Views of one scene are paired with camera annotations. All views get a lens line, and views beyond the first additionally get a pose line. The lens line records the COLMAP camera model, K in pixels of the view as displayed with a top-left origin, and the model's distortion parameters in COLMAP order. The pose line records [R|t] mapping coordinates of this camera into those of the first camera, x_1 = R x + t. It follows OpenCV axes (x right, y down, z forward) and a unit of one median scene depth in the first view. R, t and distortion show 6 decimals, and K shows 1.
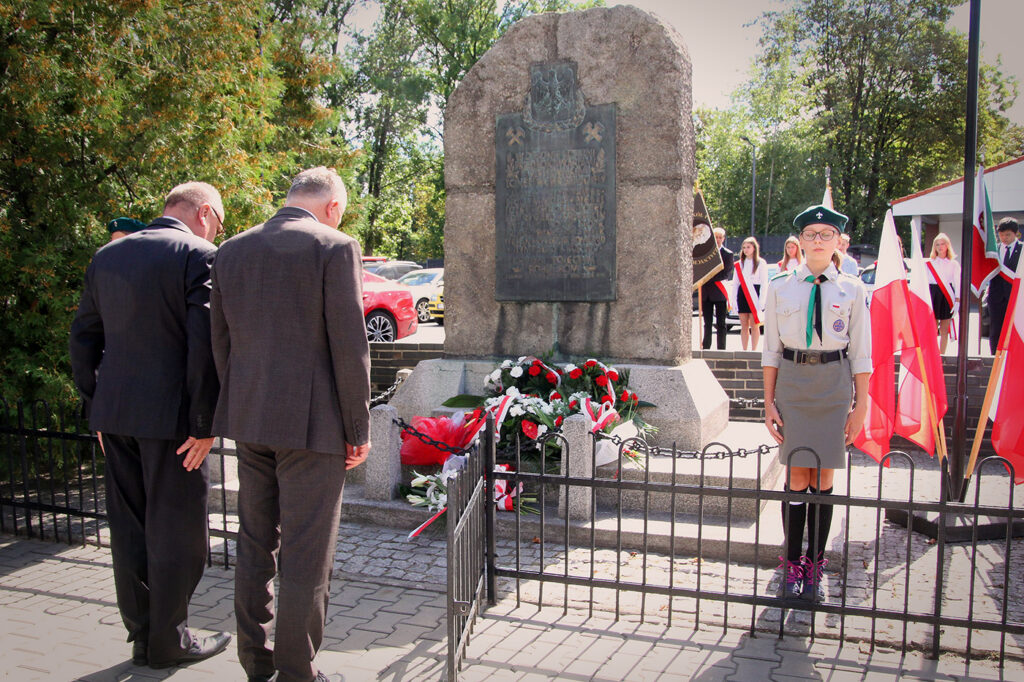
lens RADIAL K [[913.7, 0, 511.5], [0, 913.7, 377.4], [0, 0, 1]] dist [-0.127846, 0.117263]
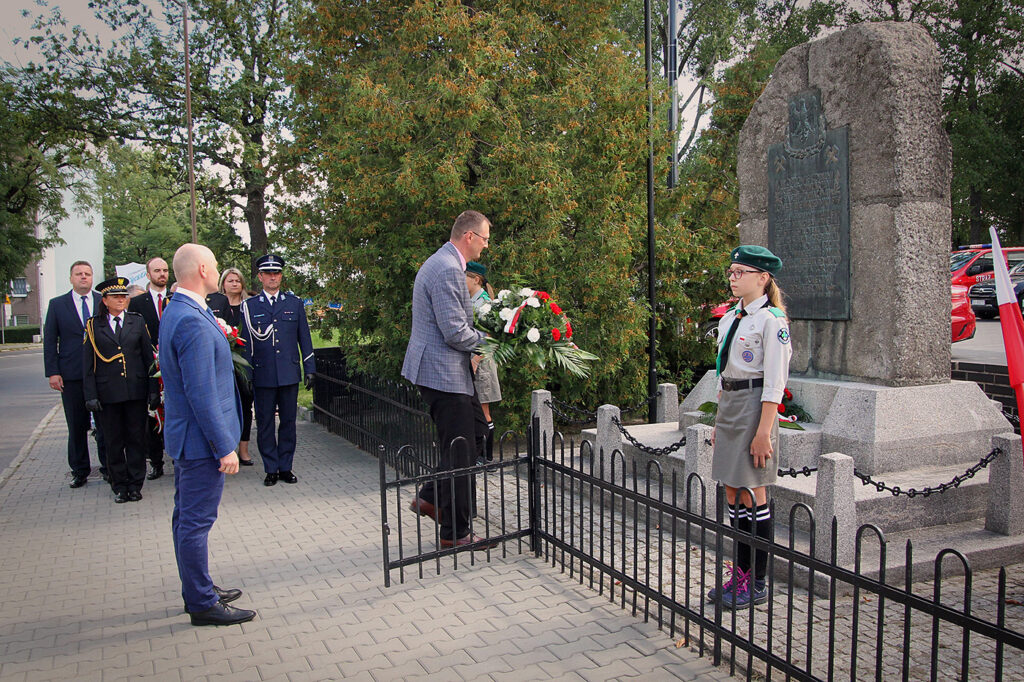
lens RADIAL K [[957.8, 0, 512.3], [0, 957.8, 381.8], [0, 0, 1]] dist [-0.145655, 0.149884]
pose [[0.687774, 0.051198, -0.724117, 0.615959], [-0.041880, 0.998647, 0.030830, -0.031354], [0.724716, 0.009122, 0.688988, 0.005641]]
